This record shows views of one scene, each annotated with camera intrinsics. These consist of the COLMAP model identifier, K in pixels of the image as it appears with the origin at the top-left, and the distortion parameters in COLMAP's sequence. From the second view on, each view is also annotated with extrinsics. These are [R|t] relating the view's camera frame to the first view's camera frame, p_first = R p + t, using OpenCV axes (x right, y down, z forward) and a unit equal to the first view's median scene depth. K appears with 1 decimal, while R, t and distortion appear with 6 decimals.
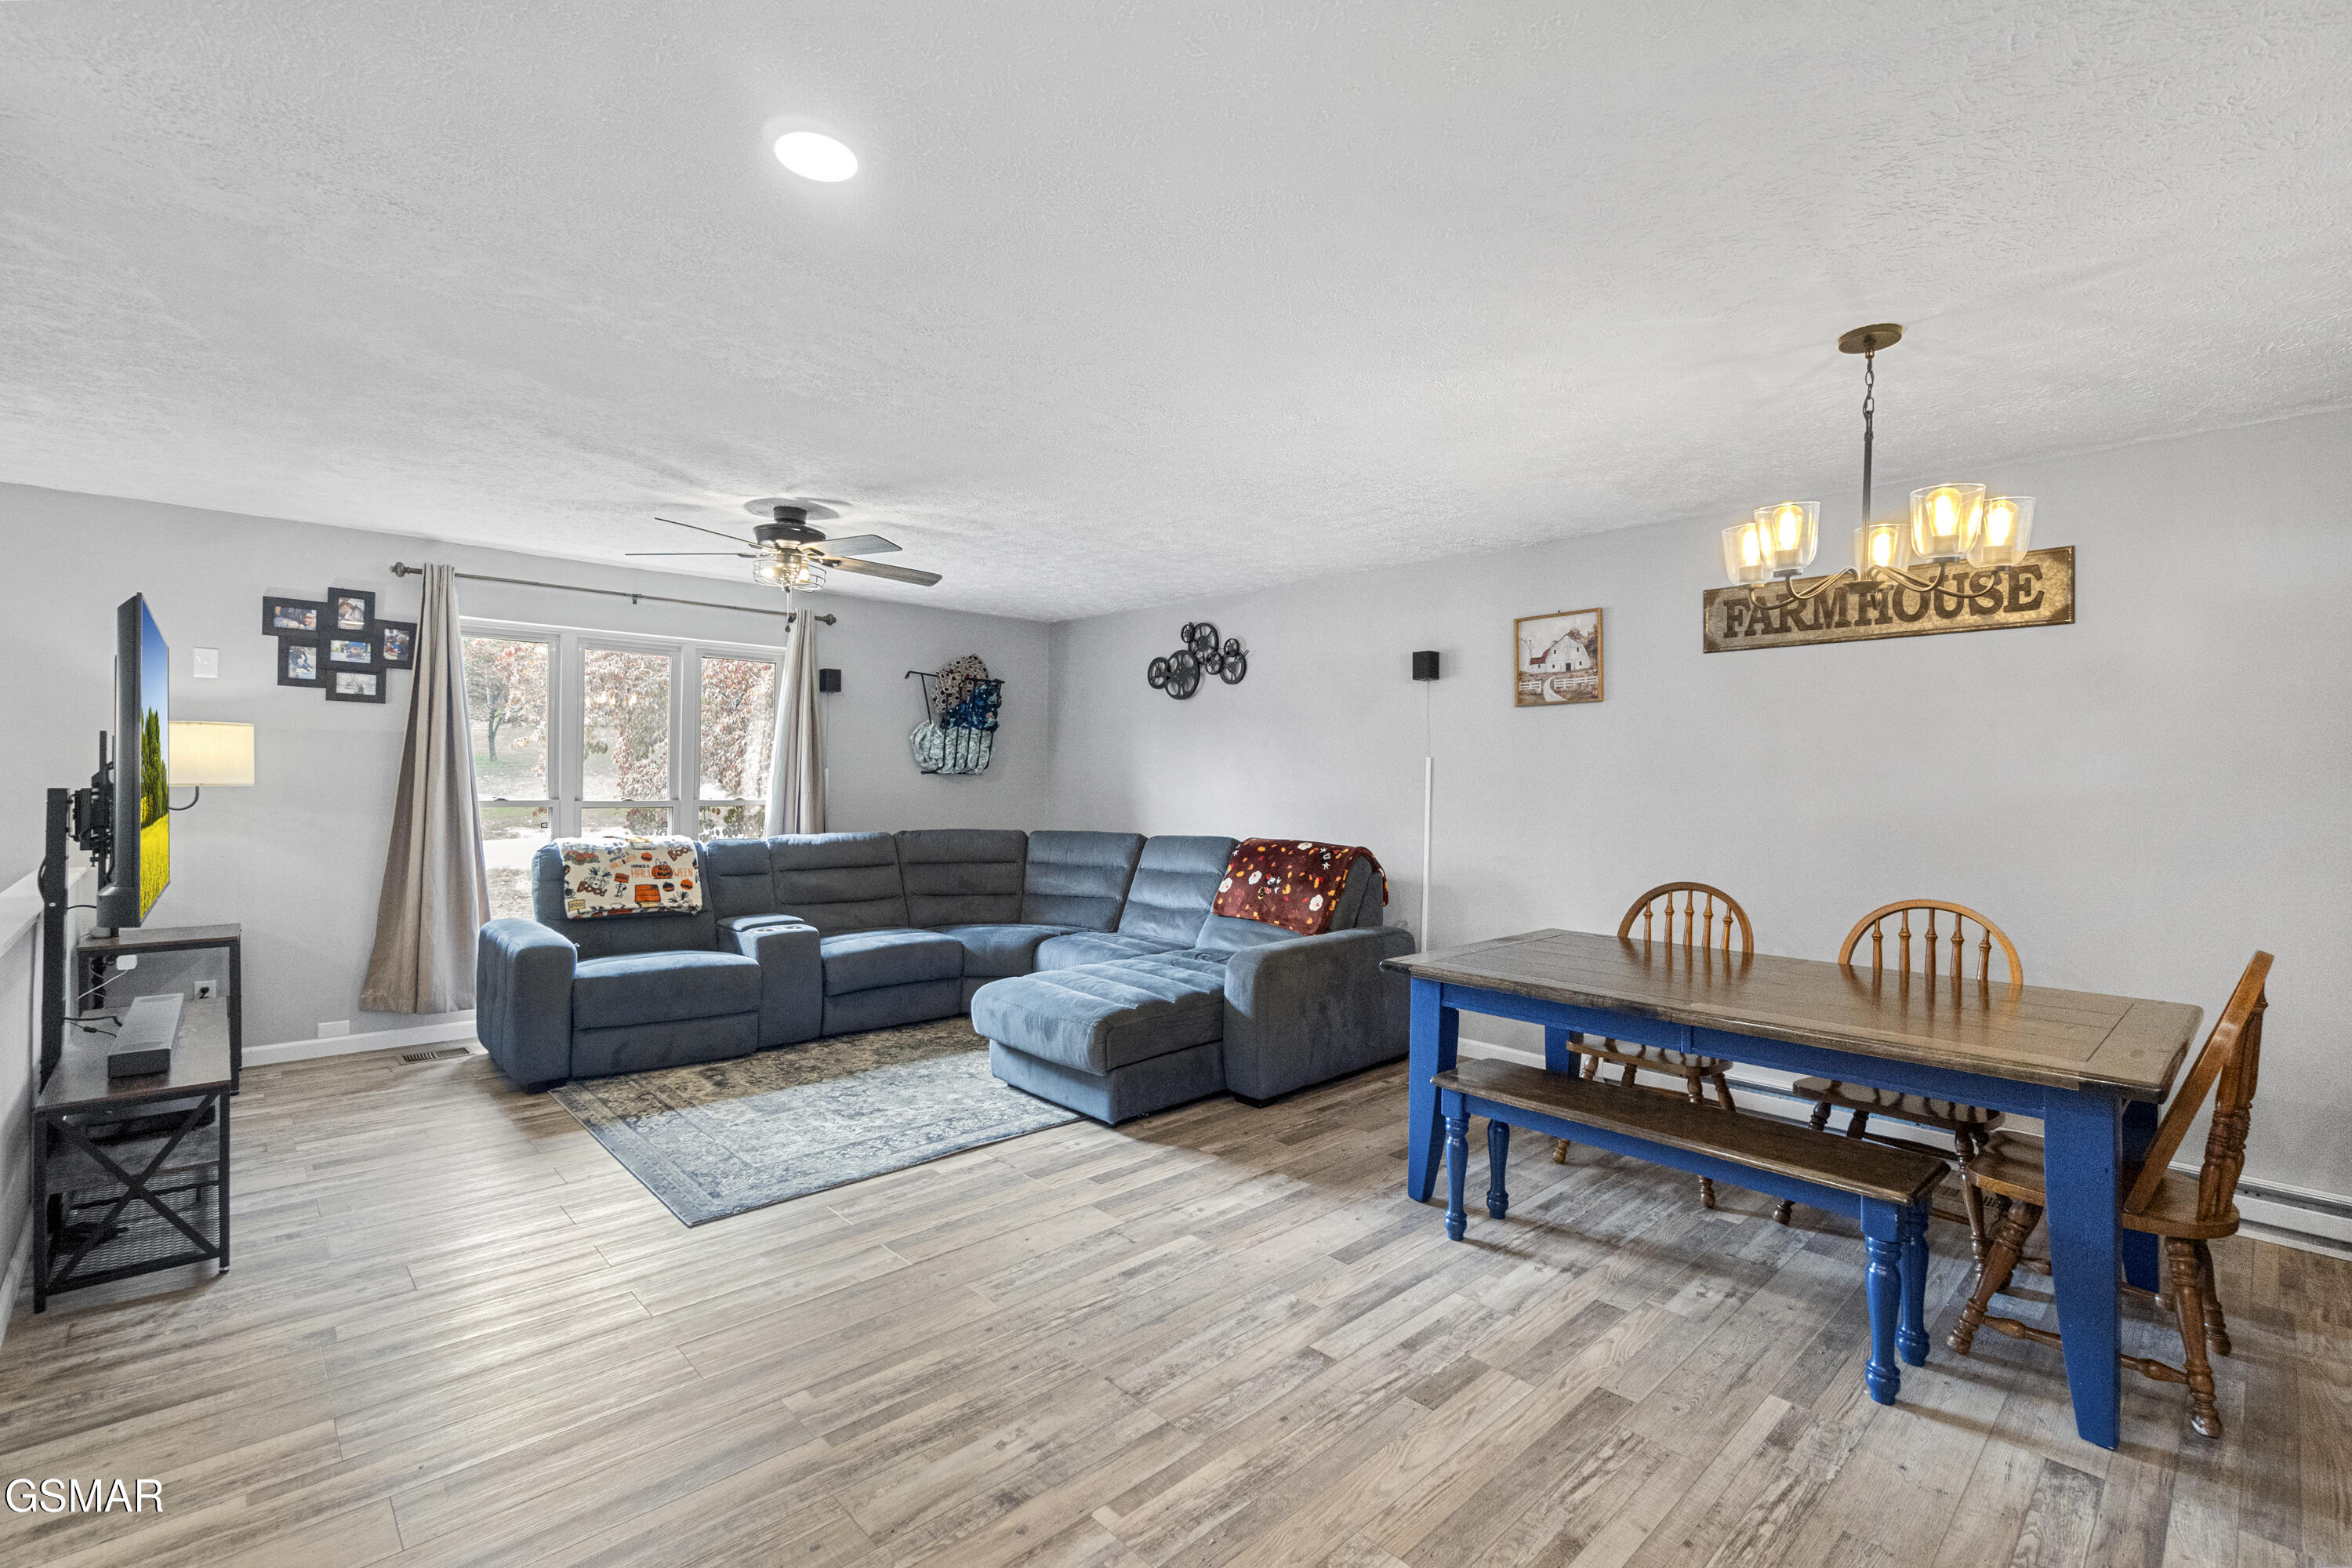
lens RADIAL K [[1045.2, 0, 1170.2], [0, 1045.2, 780.3], [0, 0, 1]] dist [0.000323, 0.001550]
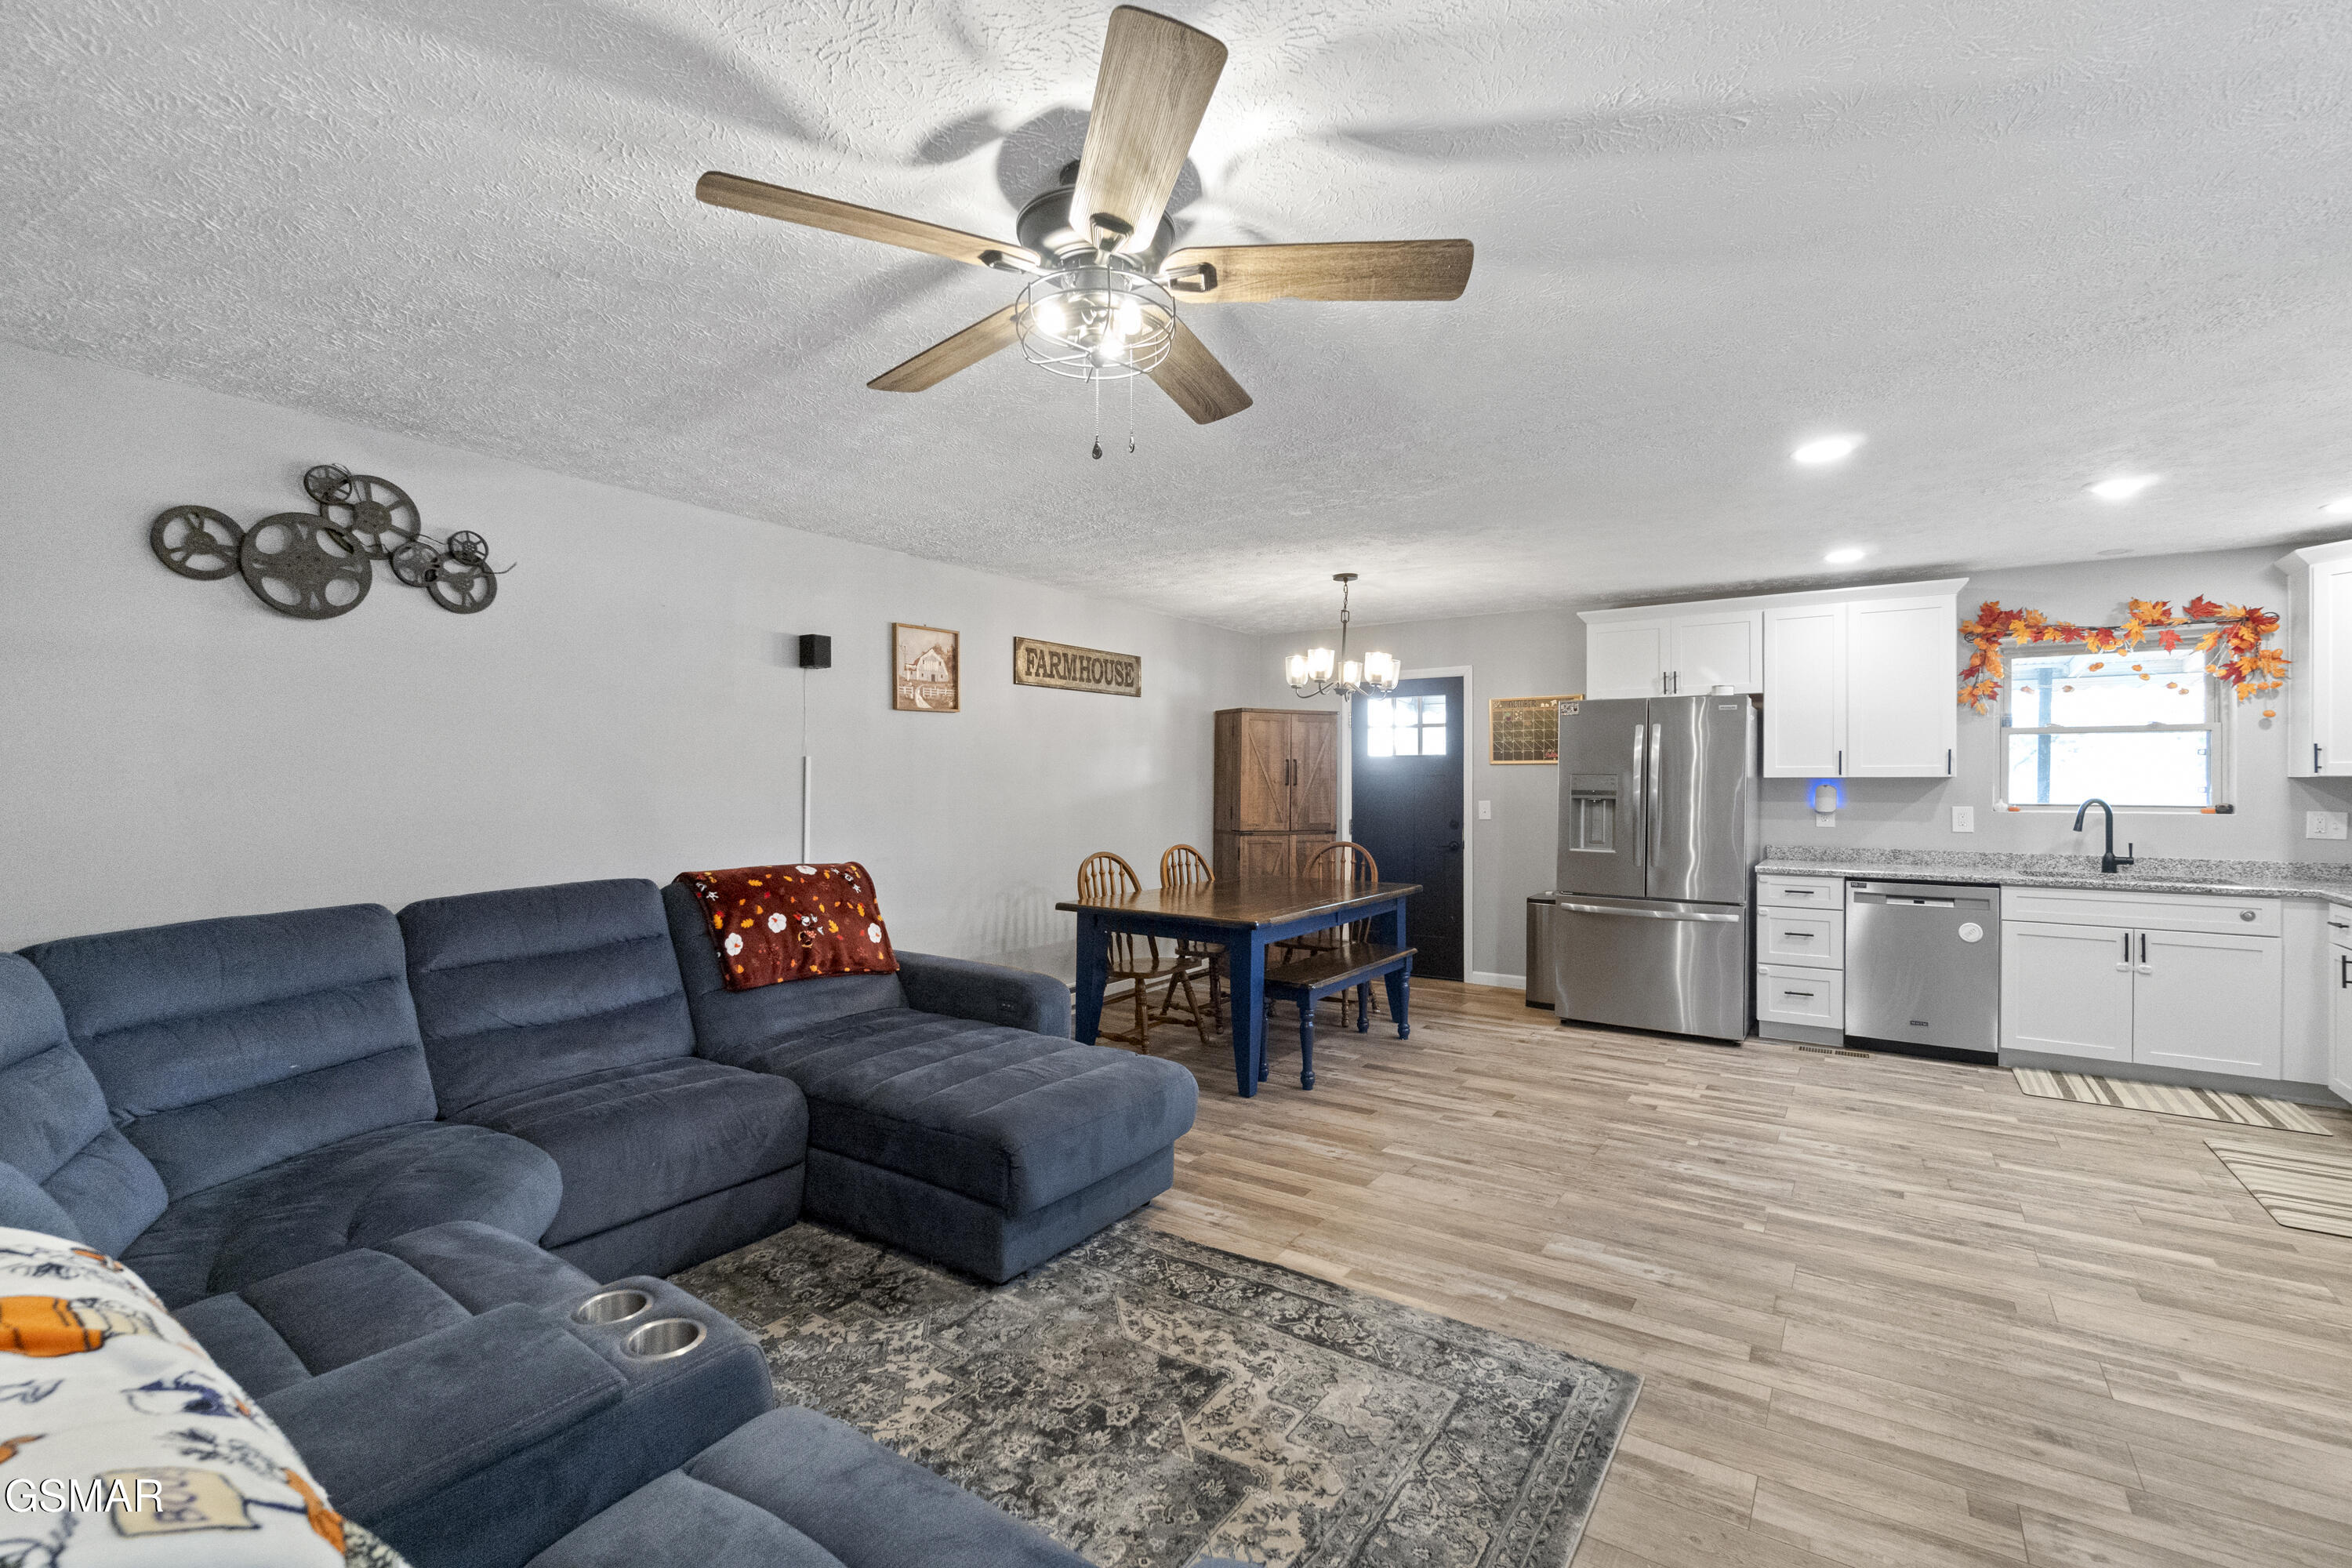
lens RADIAL K [[1045.2, 0, 1170.2], [0, 1045.2, 780.3], [0, 0, 1]] dist [0.000323, 0.001550]
pose [[-0.220287, -0.010758, 0.975376, -0.904861], [-0.001119, 0.999941, 0.010776, -0.015659], [-0.975434, 0.001282, -0.220286, 1.210327]]
